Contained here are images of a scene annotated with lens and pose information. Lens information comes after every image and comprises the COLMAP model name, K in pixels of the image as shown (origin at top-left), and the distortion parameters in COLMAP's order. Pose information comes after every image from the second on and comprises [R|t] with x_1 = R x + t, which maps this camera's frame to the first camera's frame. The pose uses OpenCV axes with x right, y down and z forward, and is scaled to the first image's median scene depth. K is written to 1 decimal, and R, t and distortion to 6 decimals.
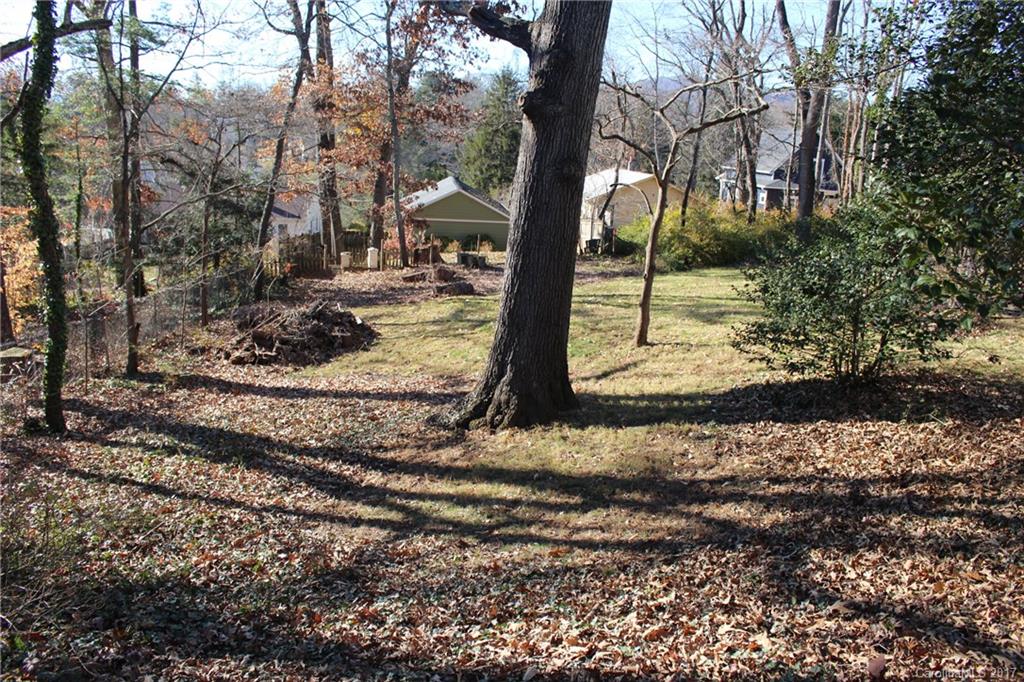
lens RADIAL K [[853.3, 0, 512.0], [0, 853.3, 341.0], [0, 0, 1]] dist [-0.153639, 0.119964]
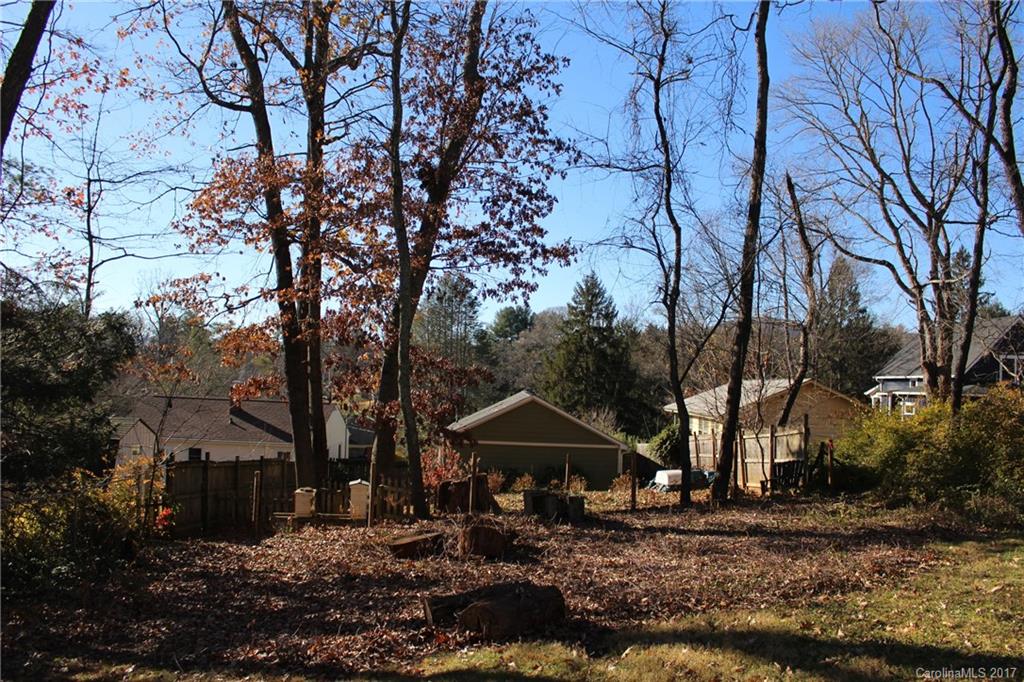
lens RADIAL K [[853.3, 0, 512.0], [0, 853.3, 341.0], [0, 0, 1]] dist [-0.153639, 0.119964]
pose [[0.995687, -0.019507, -0.090704, -0.026973], [-0.006909, 0.959342, -0.282161, -0.050571], [0.092520, 0.281571, 0.955070, 0.536424]]
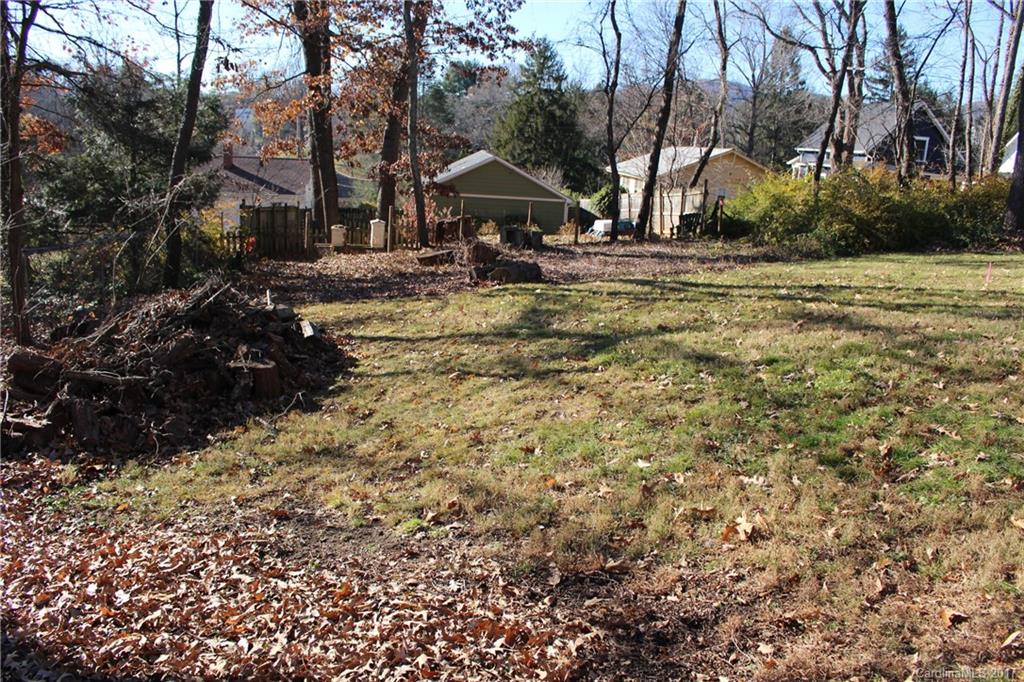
lens RADIAL K [[853.3, 0, 512.0], [0, 853.3, 341.0], [0, 0, 1]] dist [-0.153639, 0.119964]
pose [[0.999566, 0.016249, -0.024583, -0.037819], [-0.016307, 0.999865, -0.002157, -0.011160], [0.024545, 0.002557, 0.999695, 0.331297]]
